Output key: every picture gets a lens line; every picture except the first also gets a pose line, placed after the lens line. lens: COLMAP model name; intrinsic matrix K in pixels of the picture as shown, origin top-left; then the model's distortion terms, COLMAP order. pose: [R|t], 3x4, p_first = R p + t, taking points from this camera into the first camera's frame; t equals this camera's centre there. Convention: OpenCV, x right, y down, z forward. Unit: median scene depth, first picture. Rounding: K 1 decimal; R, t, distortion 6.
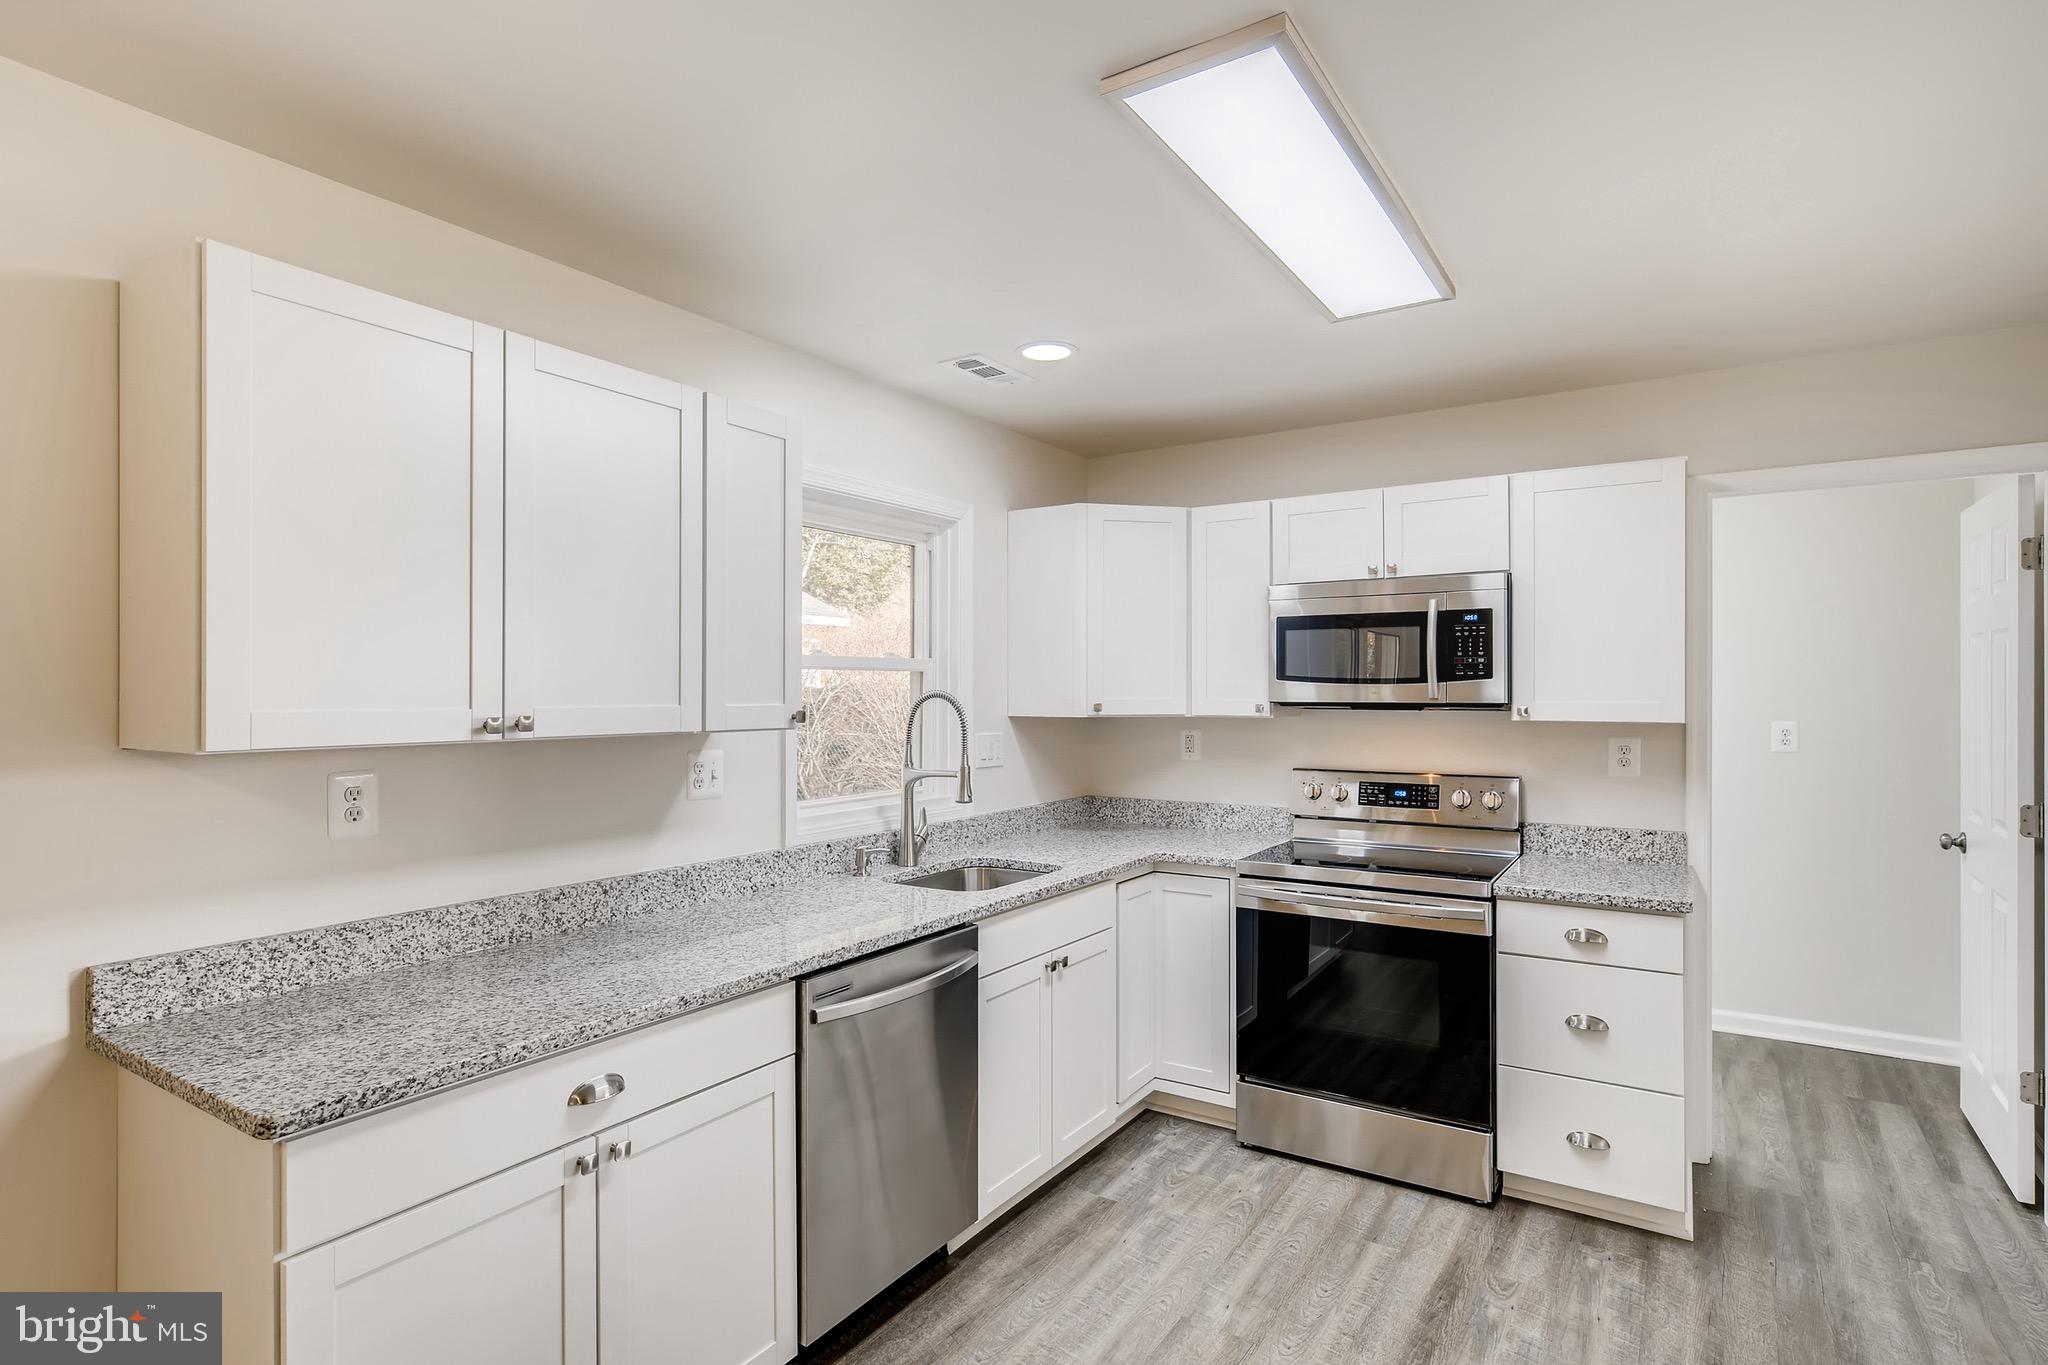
lens RADIAL K [[1047.1, 0, 1017.0], [0, 1047.1, 681.5], [0, 0, 1]] dist [-0.006941, 0.006762]
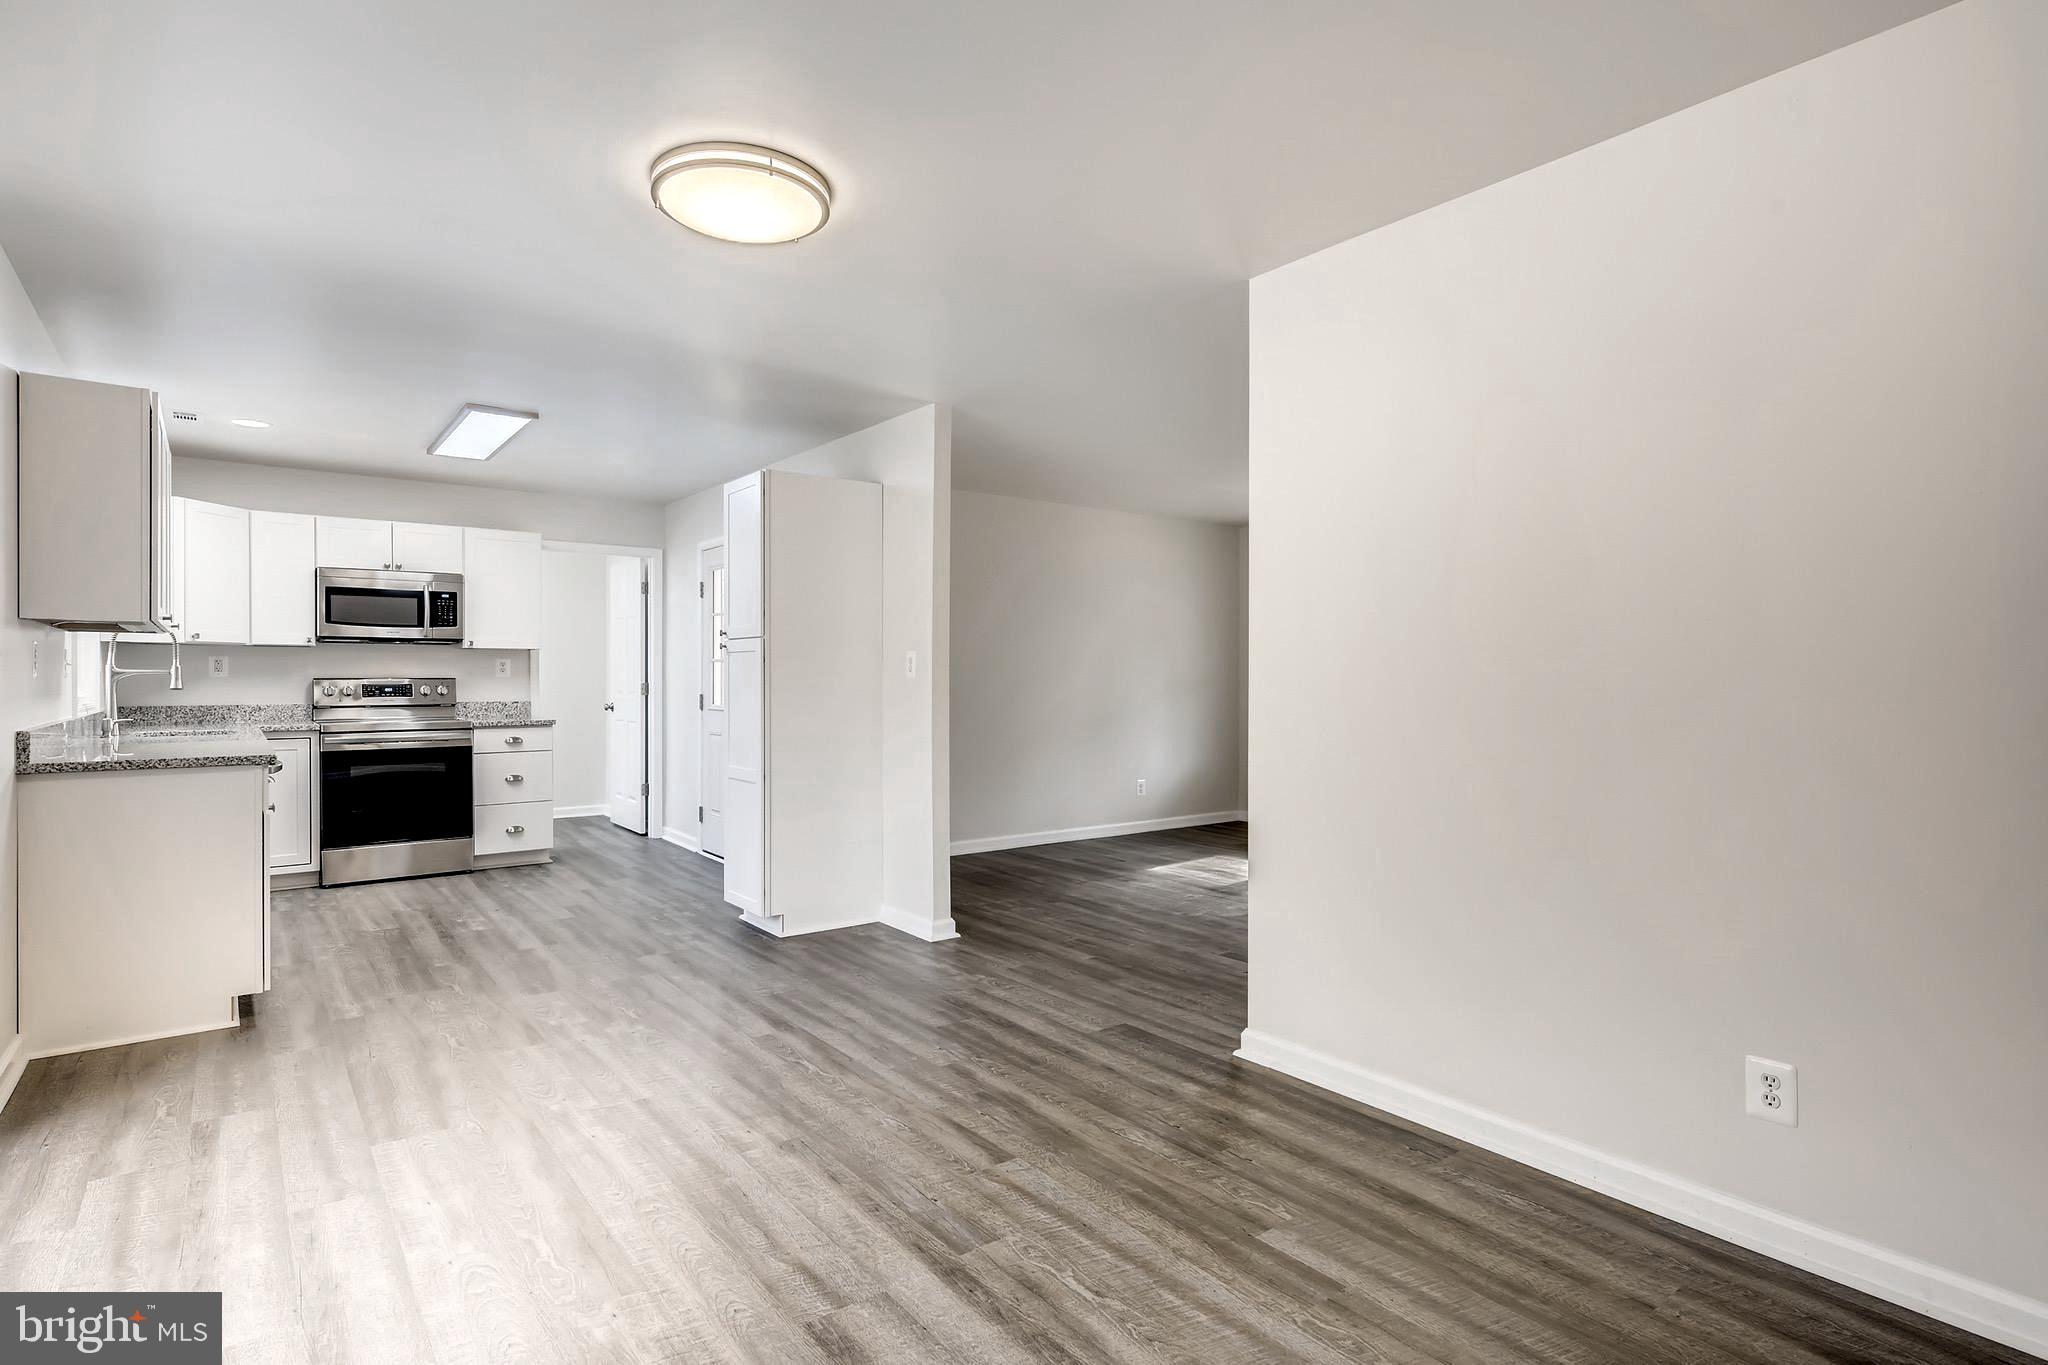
lens RADIAL K [[1047.1, 0, 1048.8], [0, 1047.1, 679.5], [0, 0, 1]] dist [-0.006941, 0.006762]
pose [[0.312242, -0.001003, 0.950002, -1.167191], [-0.009163, 0.999950, 0.004068, 0.084296], [-0.949959, -0.009975, 0.312217, -0.762347]]
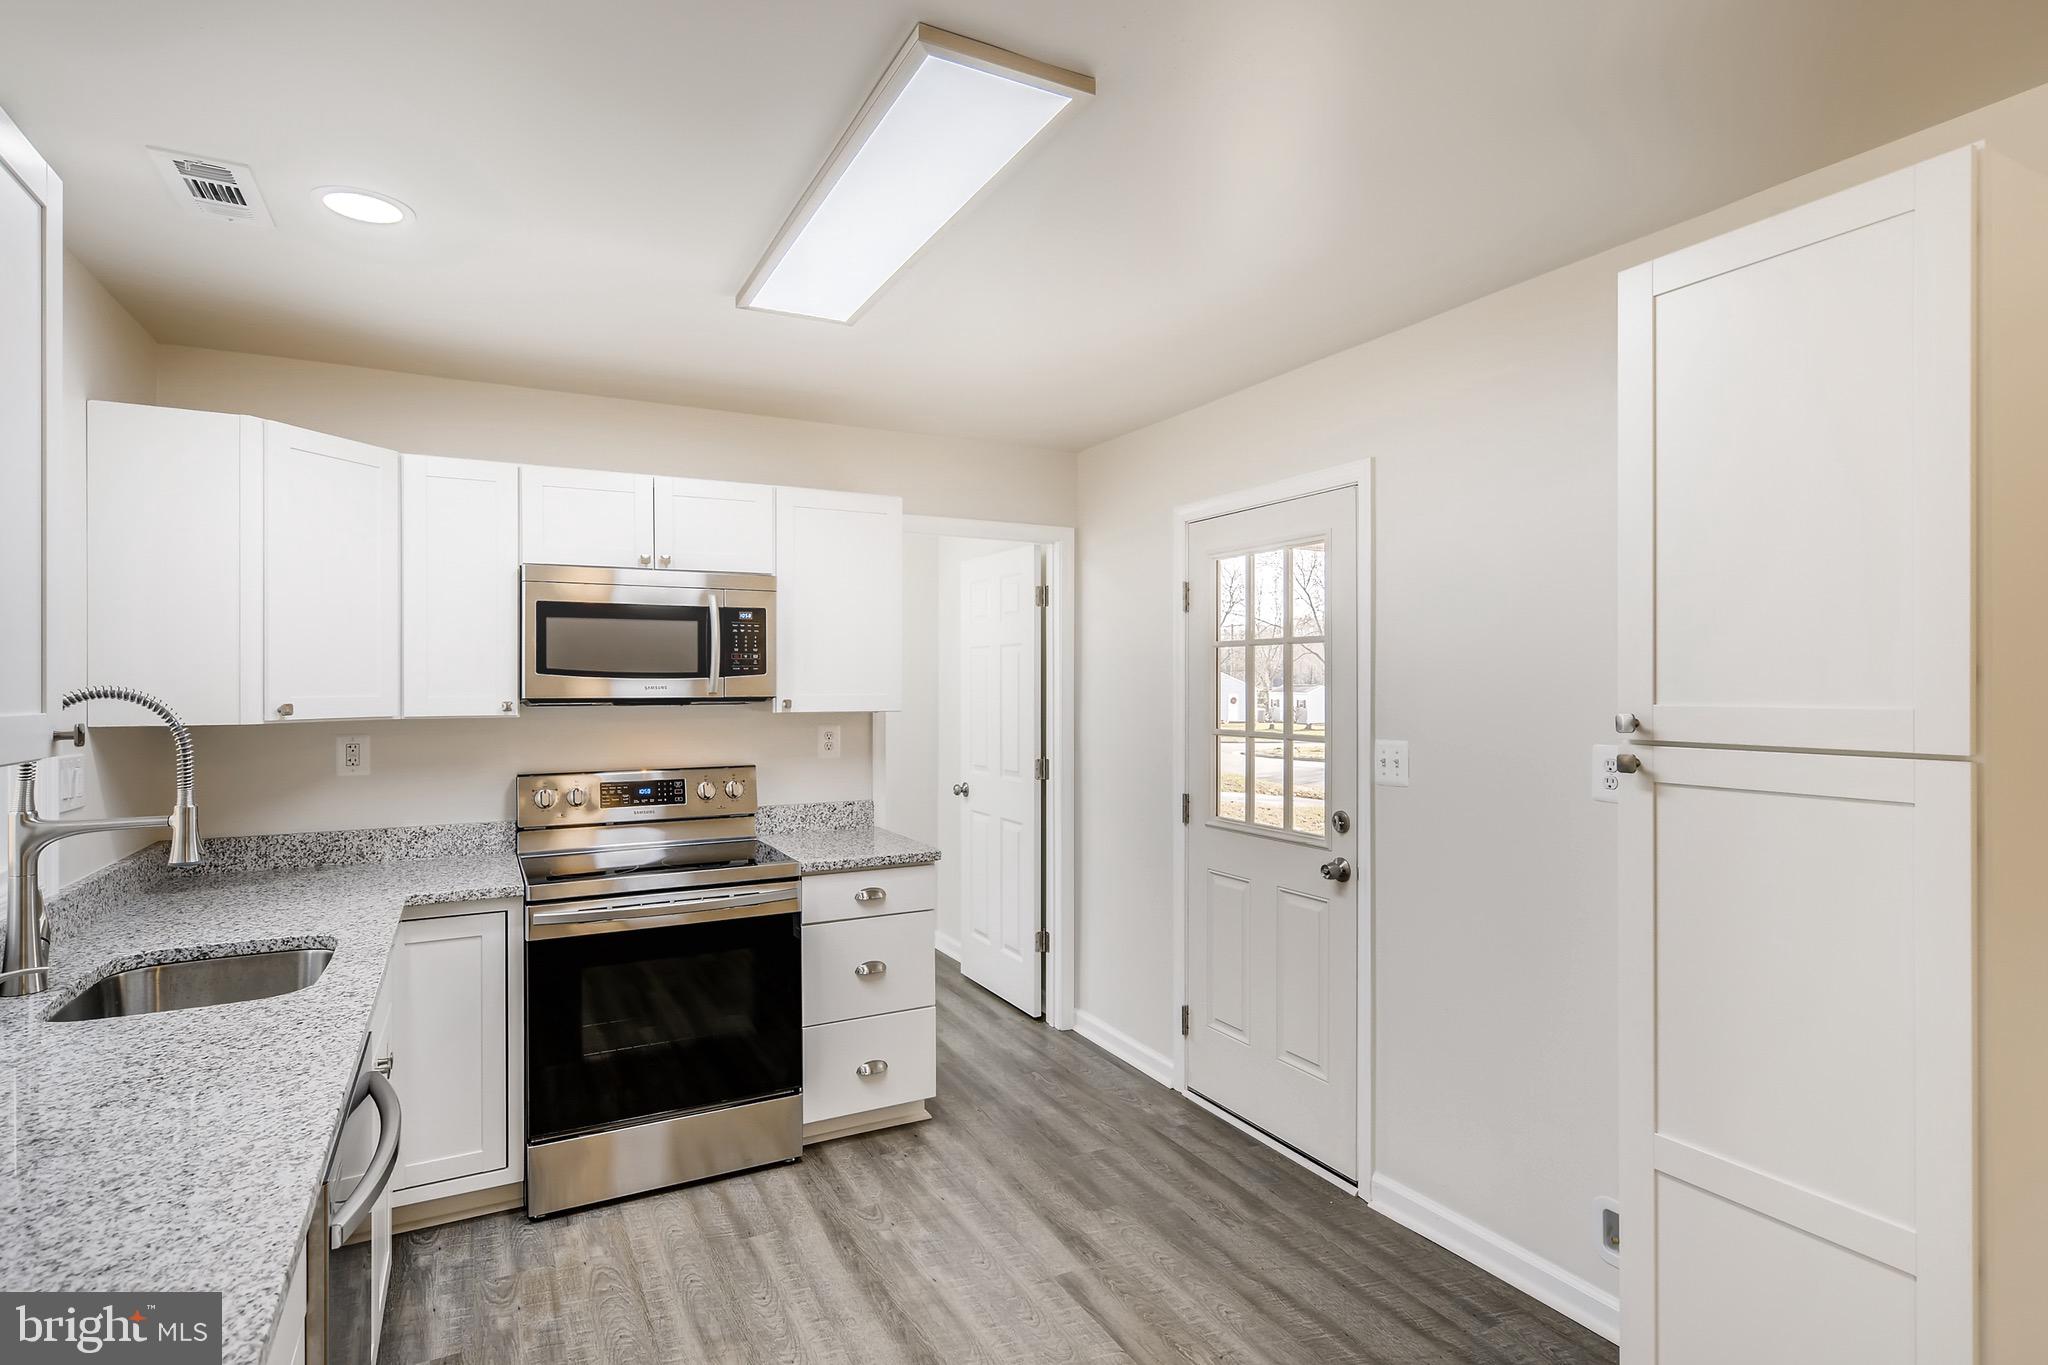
lens RADIAL K [[1047.1, 0, 1042.1], [0, 1047.1, 675.3], [0, 0, 1]] dist [-0.006941, 0.006762]
pose [[0.470864, 0.006563, 0.882181, -0.372147], [-0.005539, 0.999975, -0.004483, 0.002072], [-0.882188, -0.002775, 0.470889, 0.256340]]
